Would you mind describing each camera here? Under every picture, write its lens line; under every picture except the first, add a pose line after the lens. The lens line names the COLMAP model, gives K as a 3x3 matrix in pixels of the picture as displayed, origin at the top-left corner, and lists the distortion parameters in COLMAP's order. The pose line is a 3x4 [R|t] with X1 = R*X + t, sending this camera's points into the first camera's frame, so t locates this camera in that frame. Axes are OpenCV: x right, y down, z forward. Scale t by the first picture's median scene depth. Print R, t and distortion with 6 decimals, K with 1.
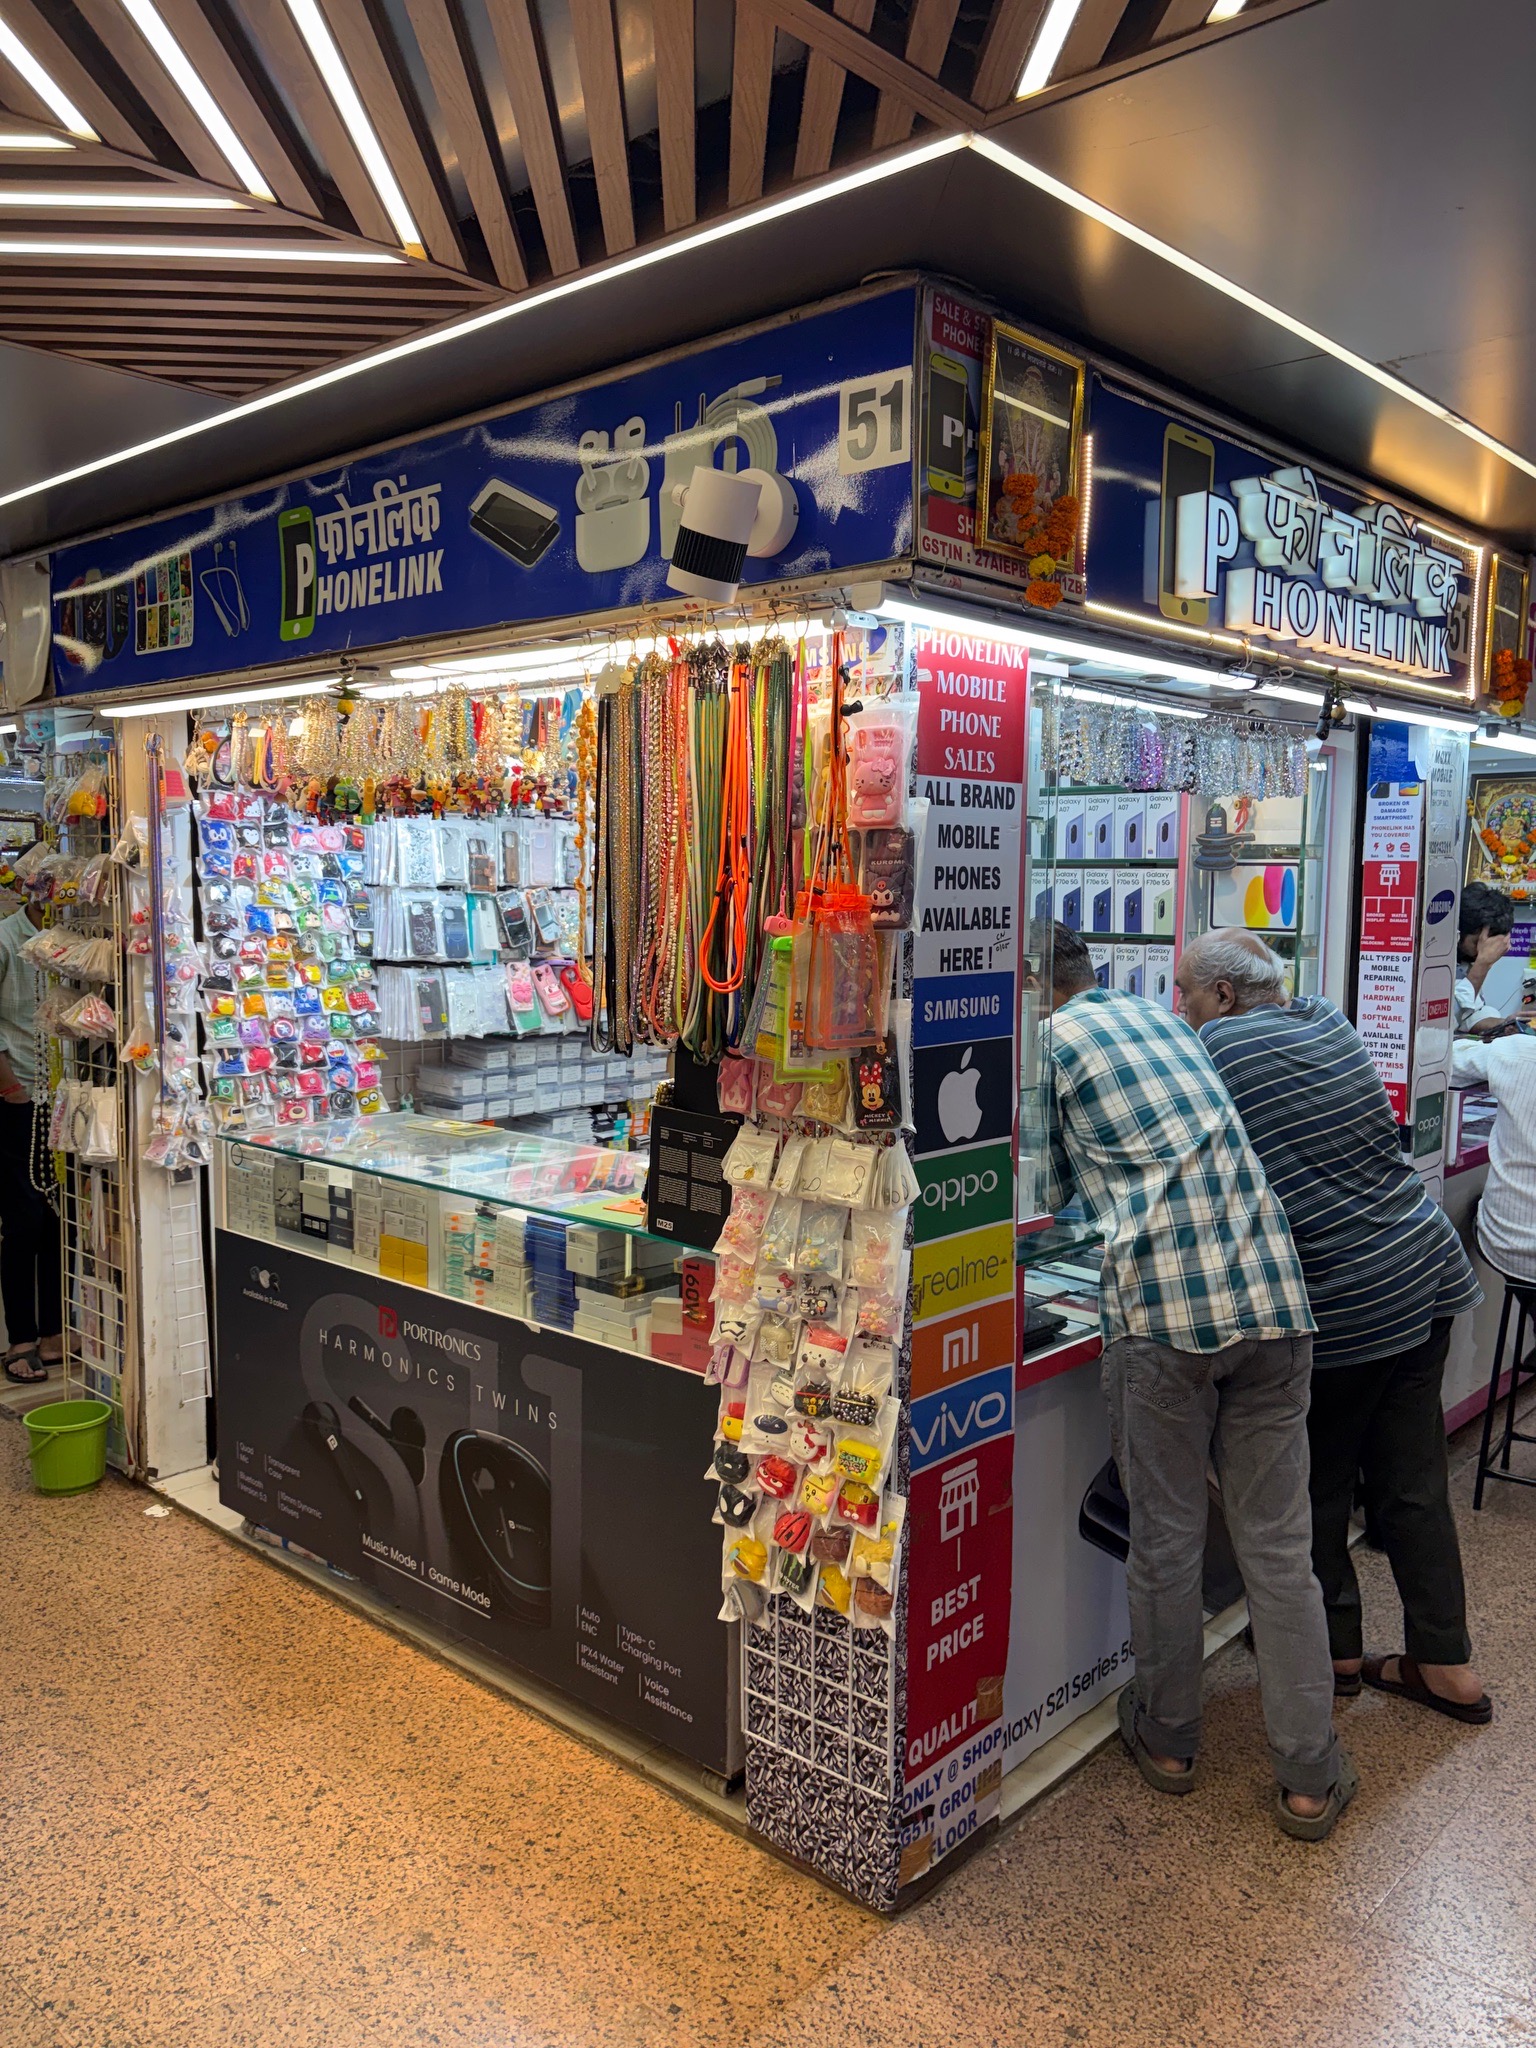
lens RADIAL K [[1519.2, 0, 765.8], [0, 1519.2, 1029.4], [0, 0, 1]] dist [0.047863, -0.062050]
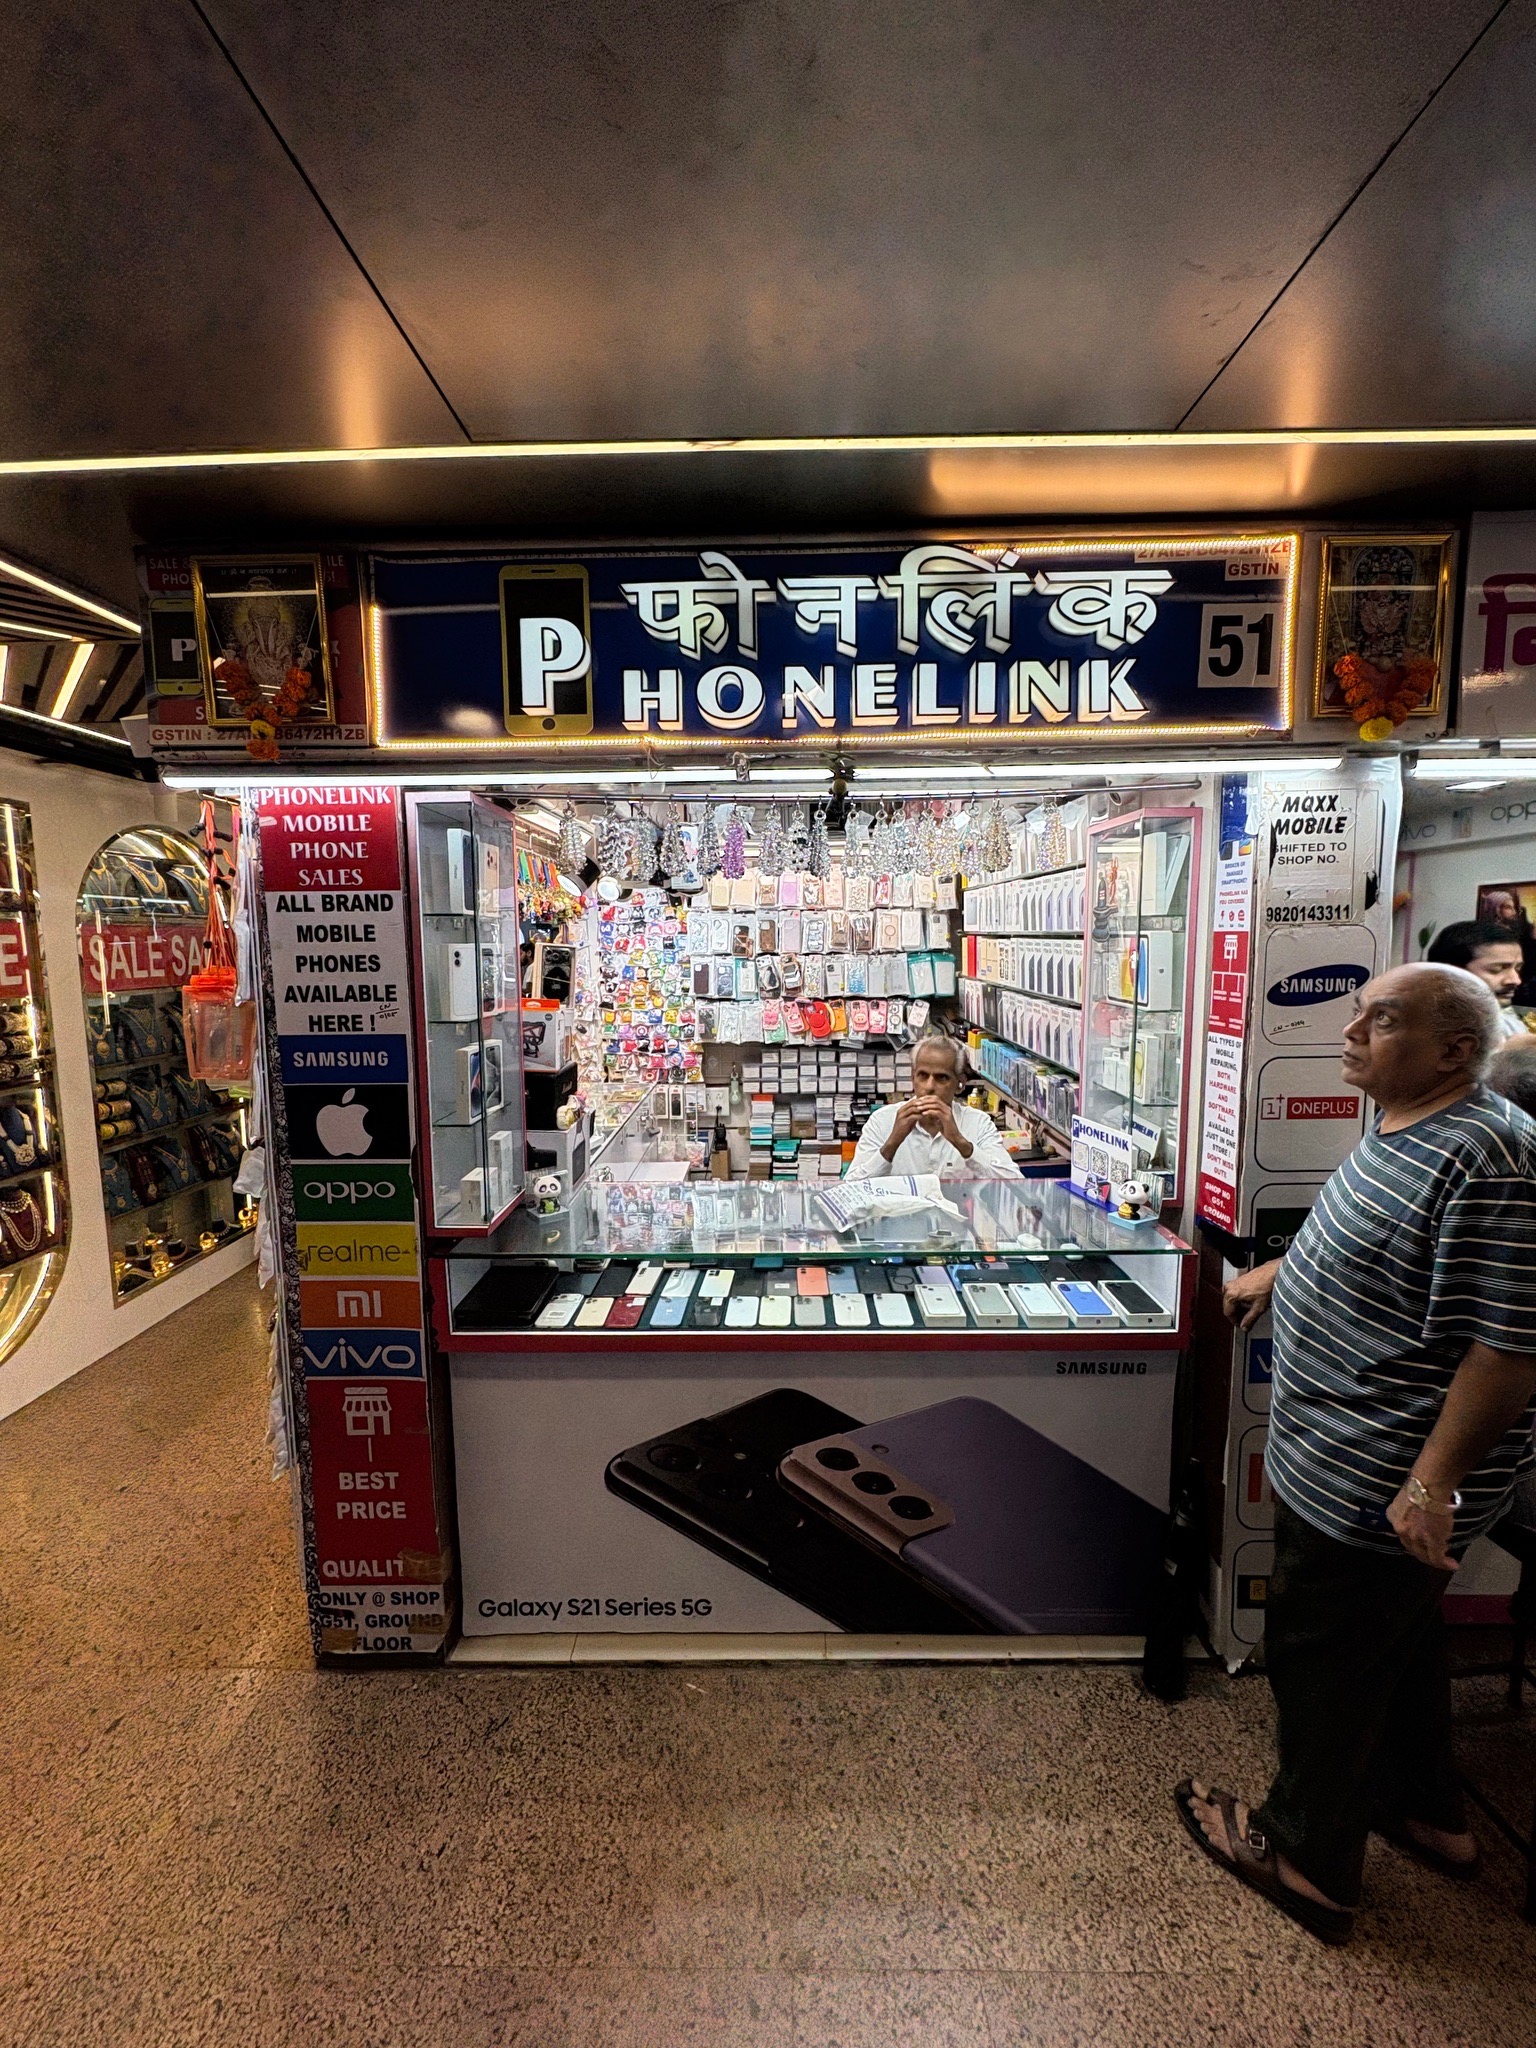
lens RADIAL K [[804.5, 0, 774.5], [0, 804.5, 1023.5], [0, 0, 1]] dist [-0.004109, 0.000421]
pose [[0.673621, 0.064349, -0.736270, 0.805349], [-0.058500, 0.997719, 0.033677, -0.081128], [0.736758, 0.020386, 0.675849, 0.699394]]
